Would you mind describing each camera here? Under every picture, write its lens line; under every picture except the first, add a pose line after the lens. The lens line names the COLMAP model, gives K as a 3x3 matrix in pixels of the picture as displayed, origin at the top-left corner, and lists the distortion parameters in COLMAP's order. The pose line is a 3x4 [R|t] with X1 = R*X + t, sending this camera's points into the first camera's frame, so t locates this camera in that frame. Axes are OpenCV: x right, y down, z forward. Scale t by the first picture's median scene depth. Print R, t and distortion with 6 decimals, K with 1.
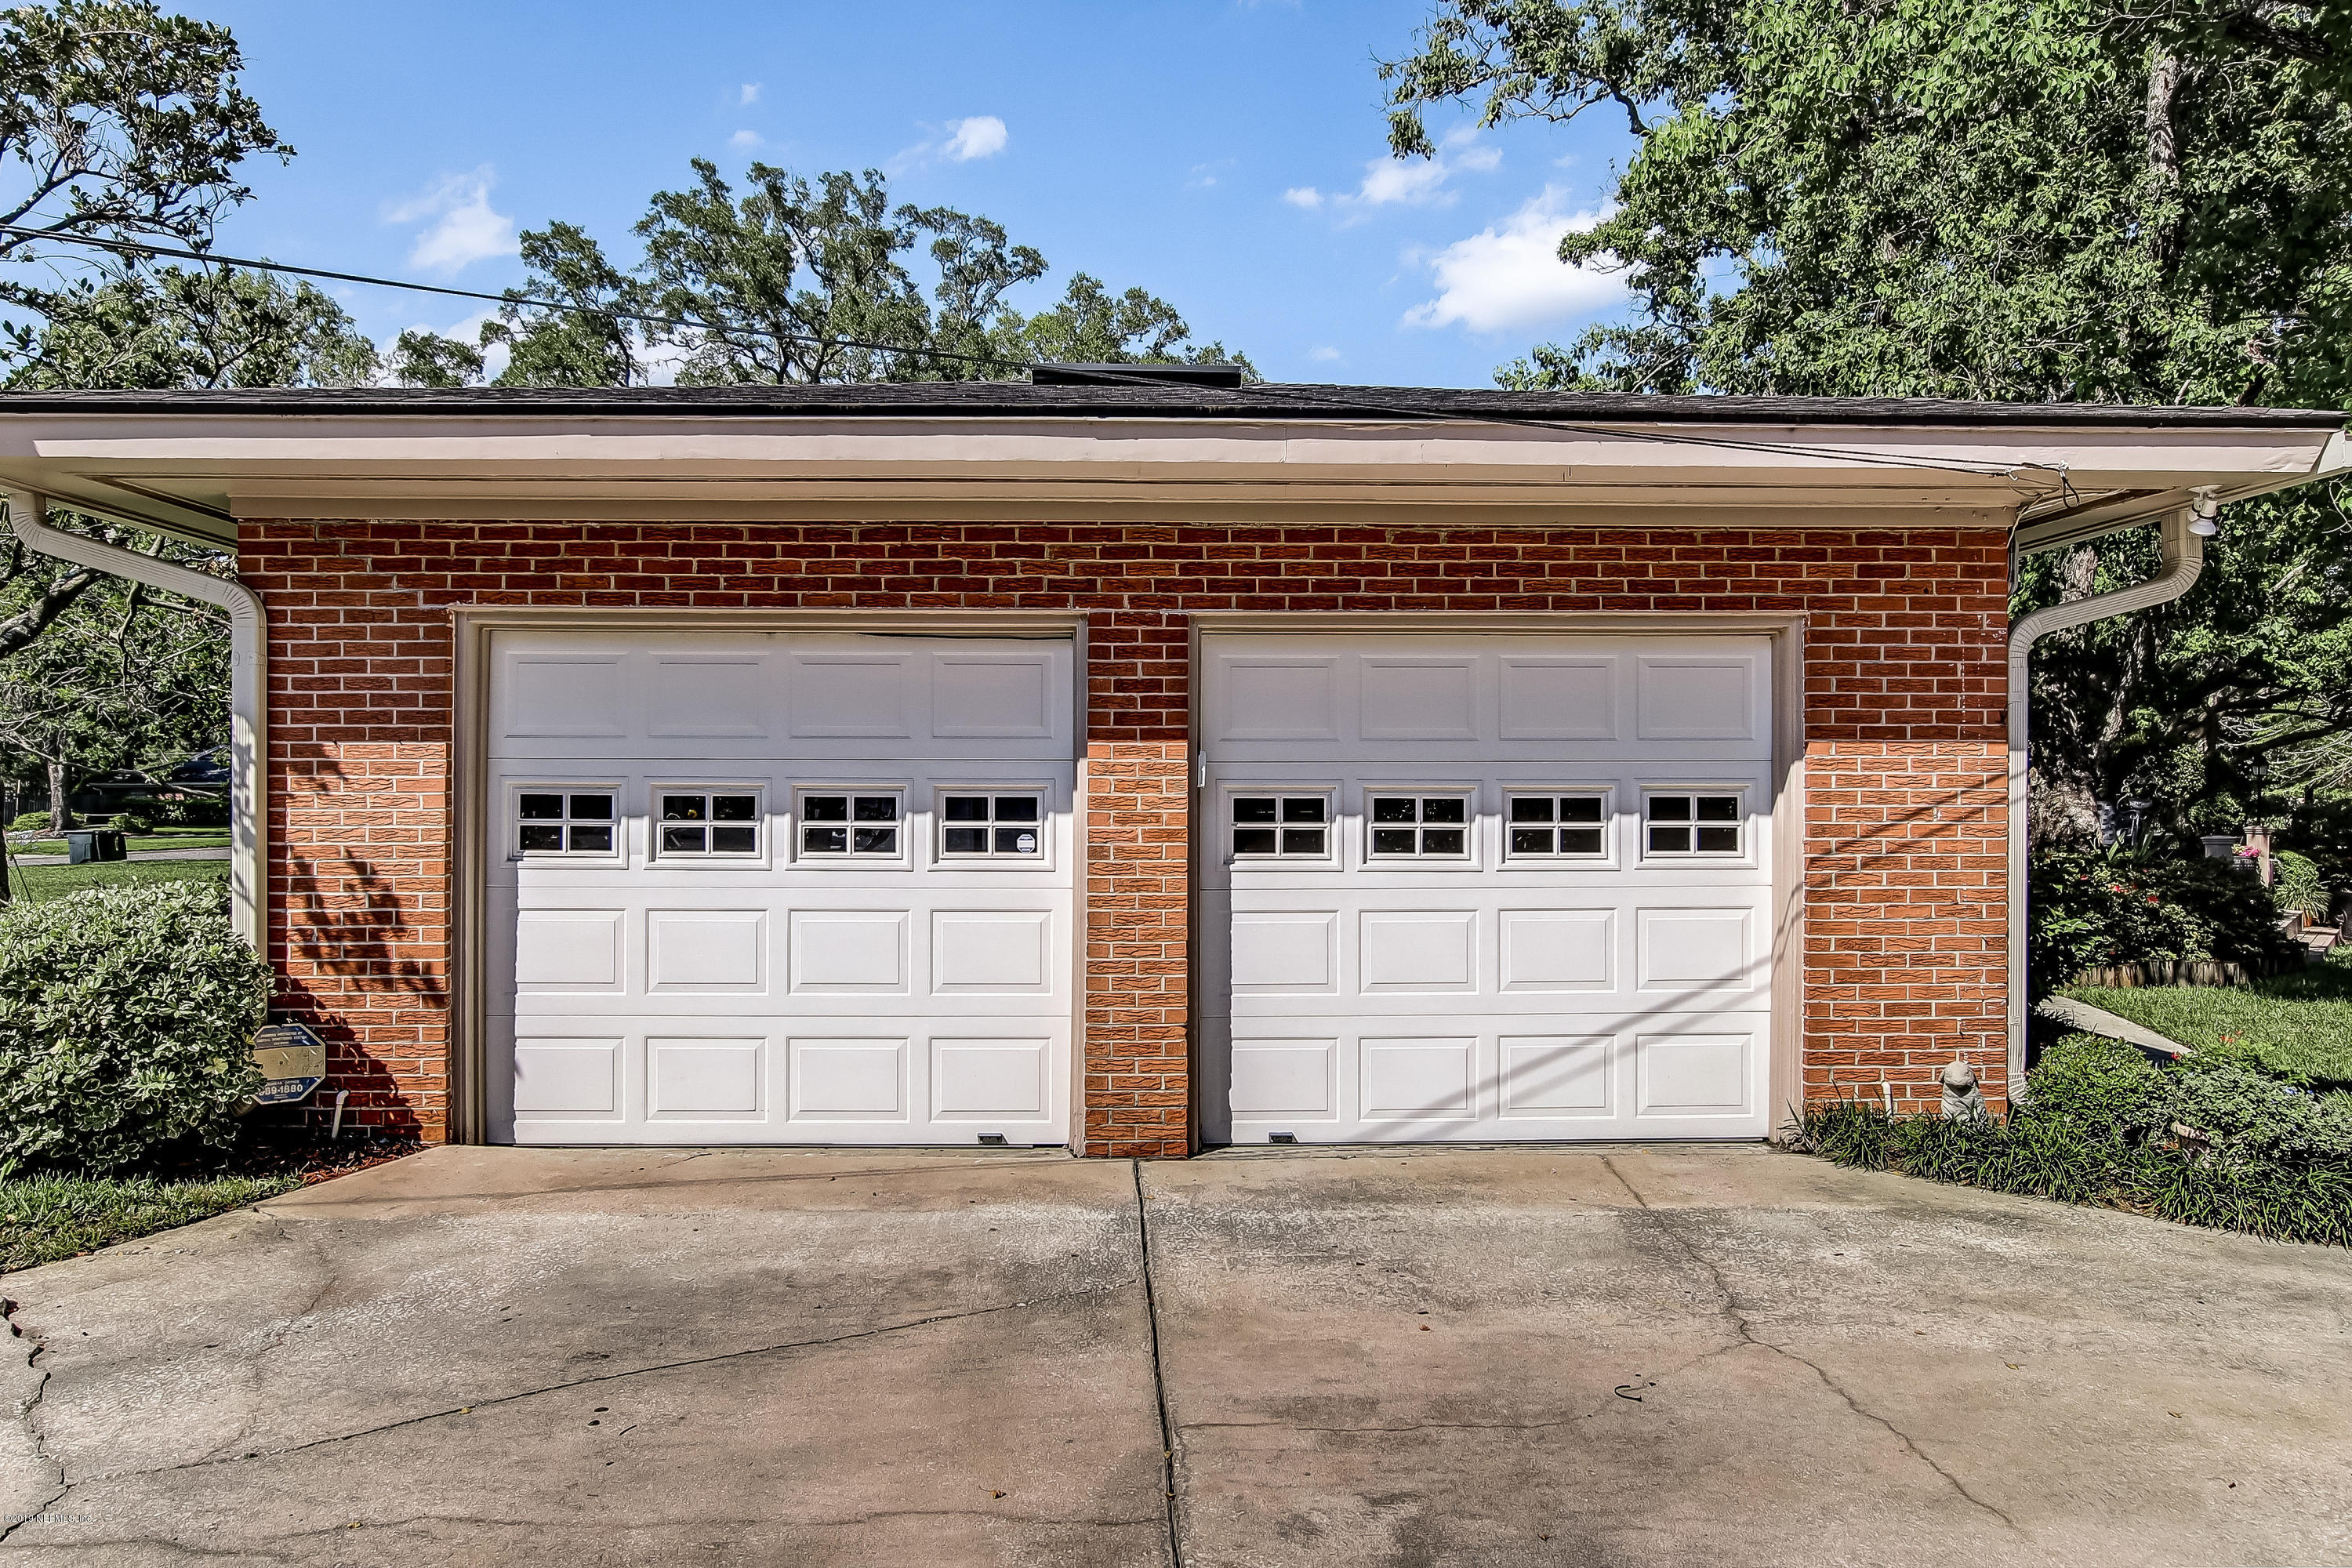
lens RADIAL K [[1372.3, 0, 1176.0], [0, 1372.3, 784.0], [0, 0, 1]] dist [0.000450, 0.001438]
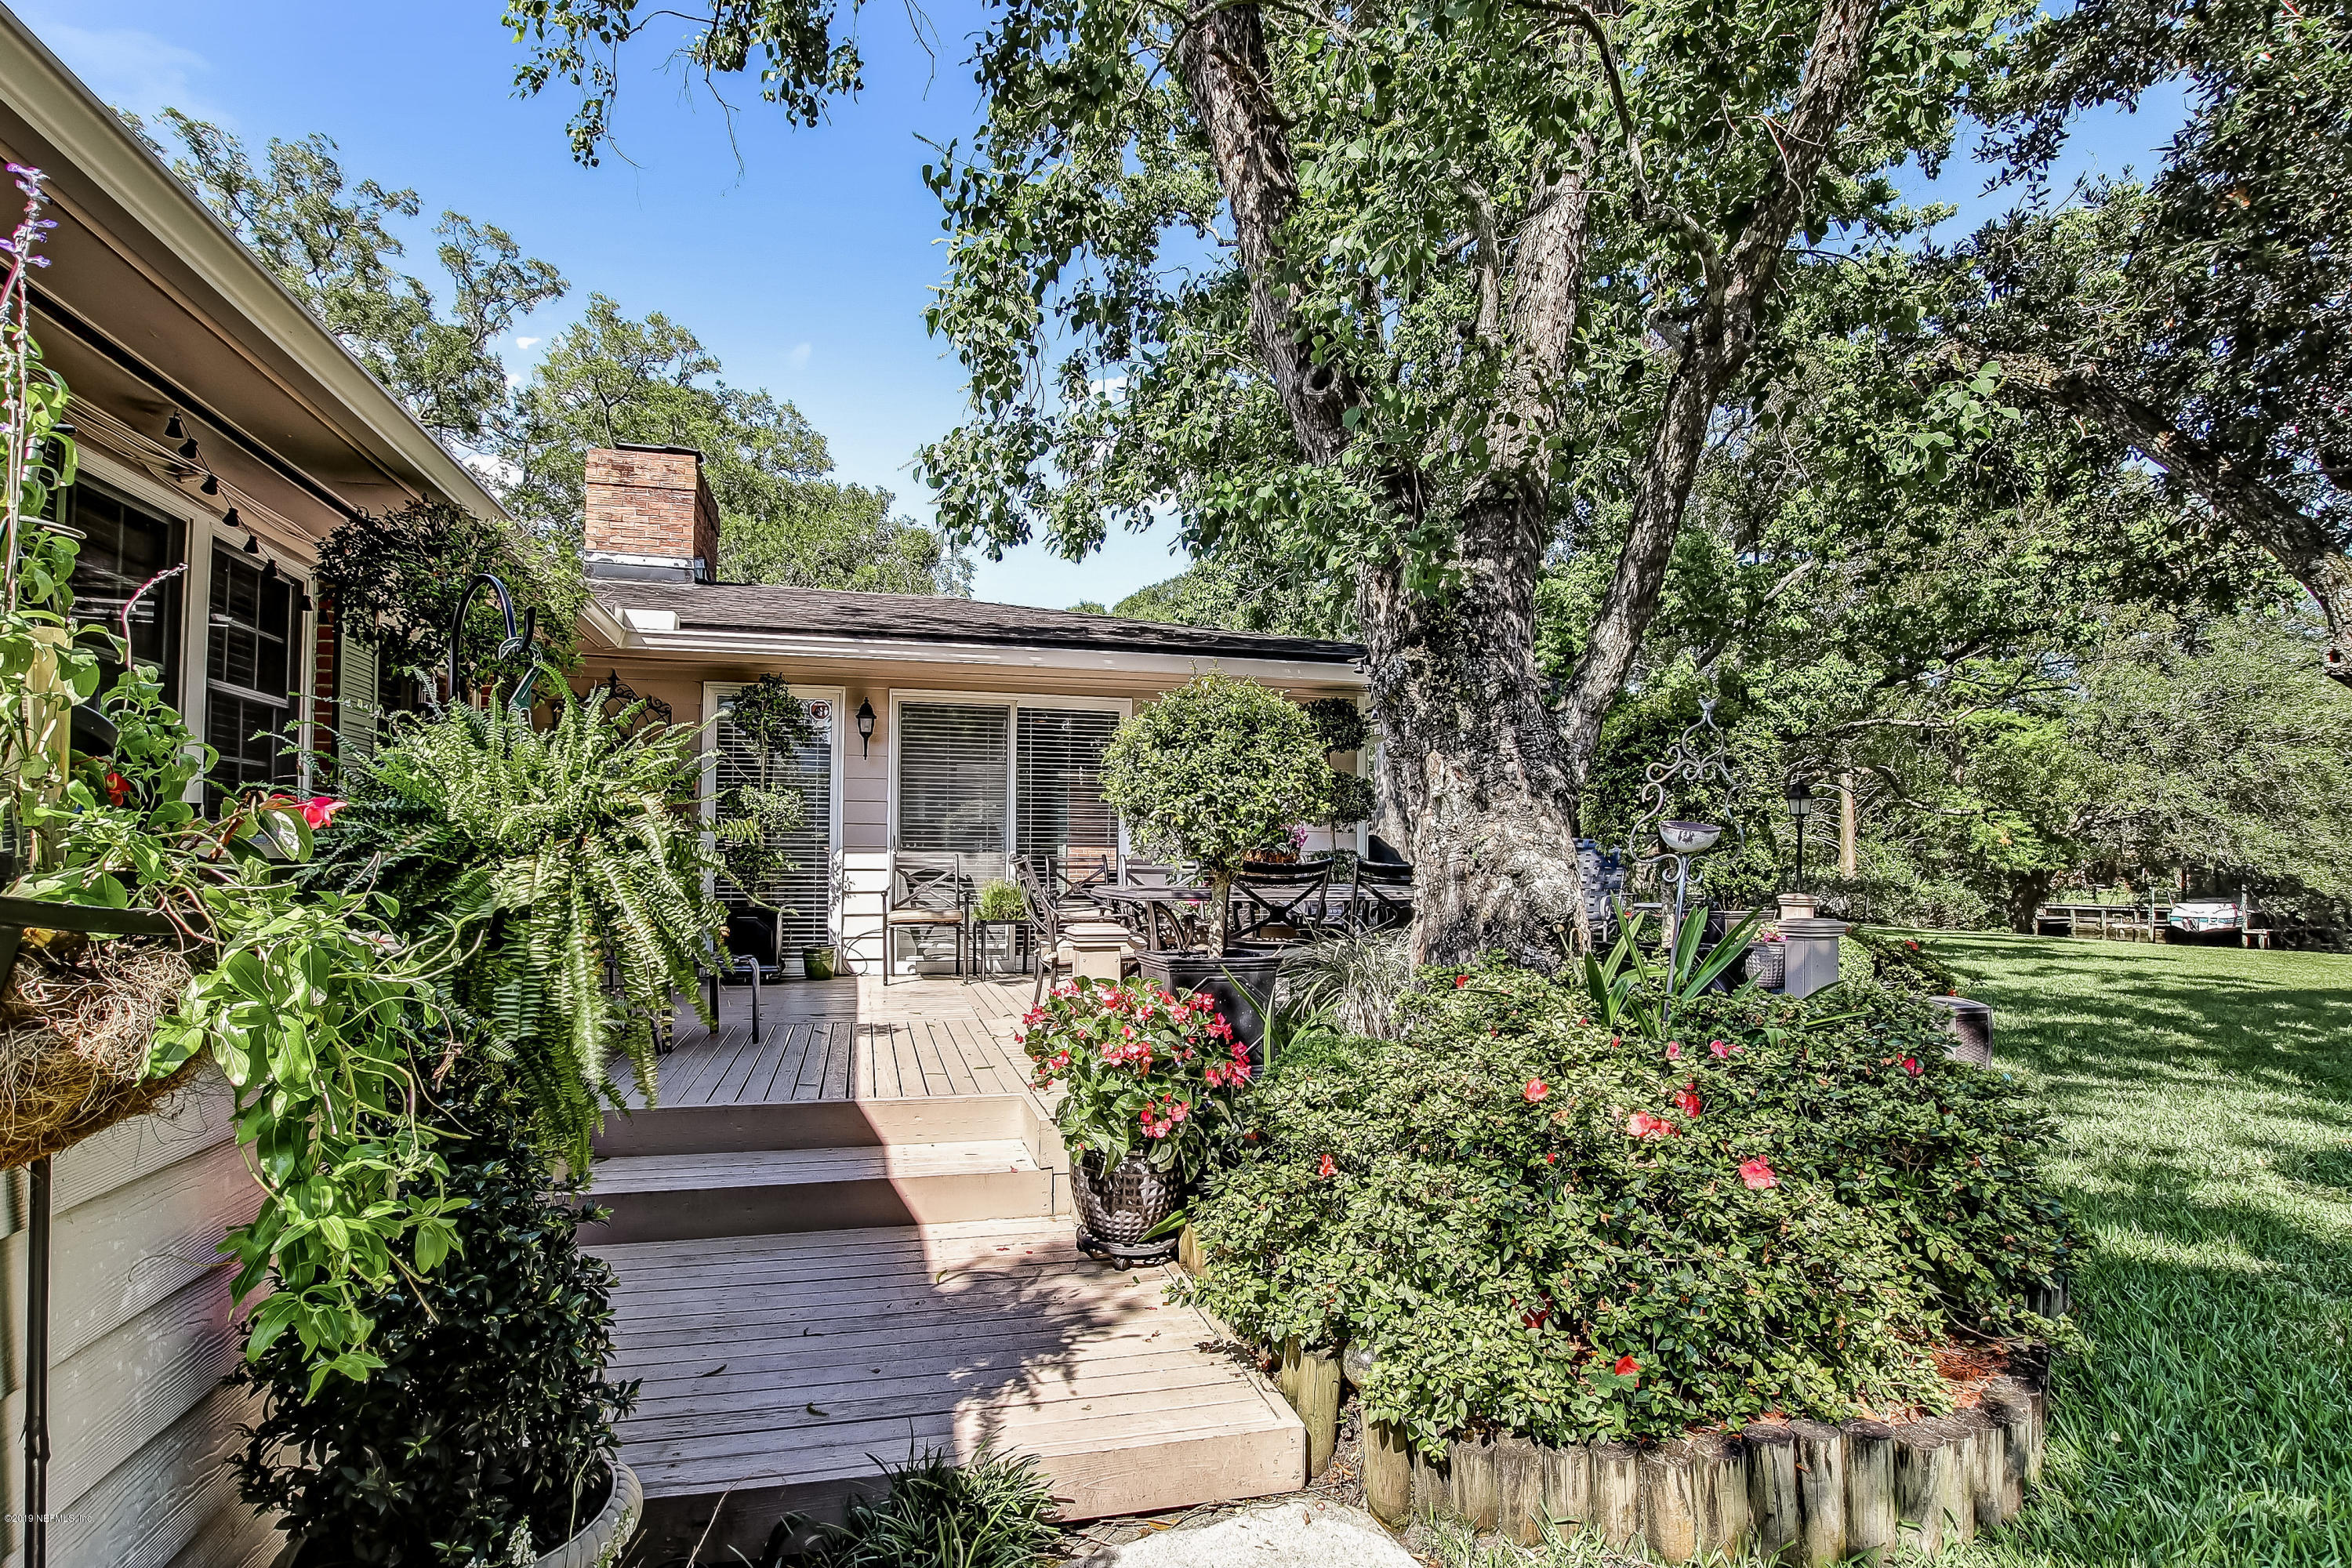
lens RADIAL K [[1229.8, 0, 1163.9], [0, 1229.8, 811.1], [0, 0, 1]] dist [-0.019152, -0.000154]
pose [[0.965093, 0.014502, 0.261504, 0.095612], [-0.004517, 0.999239, -0.038741, 0.004197], [-0.261867, 0.036207, 0.964425, 0.142310]]
